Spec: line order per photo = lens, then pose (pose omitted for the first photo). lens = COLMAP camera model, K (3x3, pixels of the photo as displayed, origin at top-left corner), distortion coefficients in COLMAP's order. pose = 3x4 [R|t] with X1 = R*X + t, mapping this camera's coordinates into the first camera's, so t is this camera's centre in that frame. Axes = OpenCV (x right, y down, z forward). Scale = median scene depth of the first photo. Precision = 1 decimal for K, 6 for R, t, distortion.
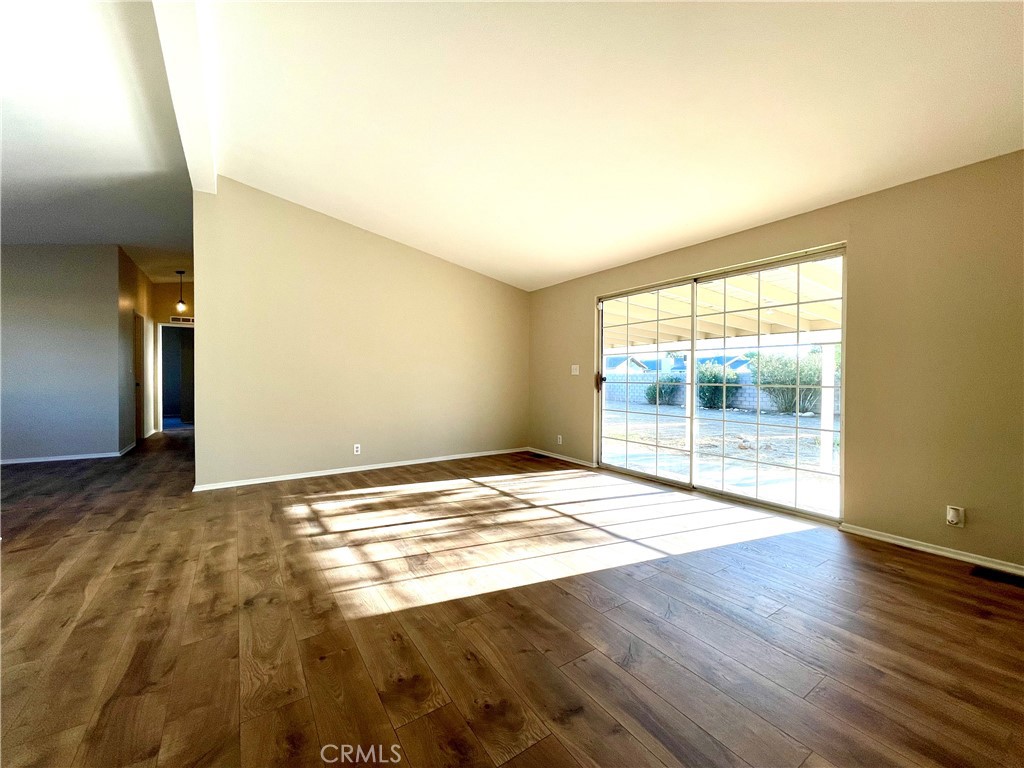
lens RADIAL K [[414.5, 0, 509.6], [0, 414.5, 381.8], [0, 0, 1]] dist [-0.010545, 0.000954]
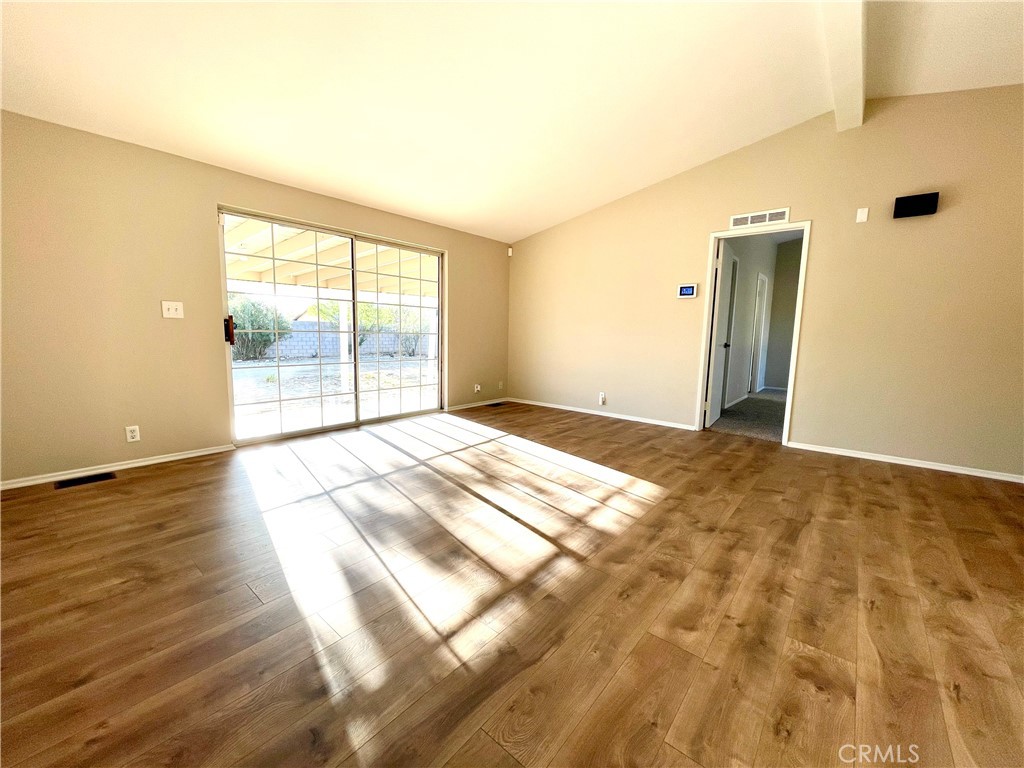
lens RADIAL K [[414.5, 0, 508.6], [0, 414.5, 385.7], [0, 0, 1]] dist [-0.010545, 0.000954]
pose [[-0.275035, -0.135128, 0.951891, -1.145626], [-0.014567, 0.990546, 0.136406, -0.014071], [-0.961324, 0.023650, -0.274403, 1.389870]]
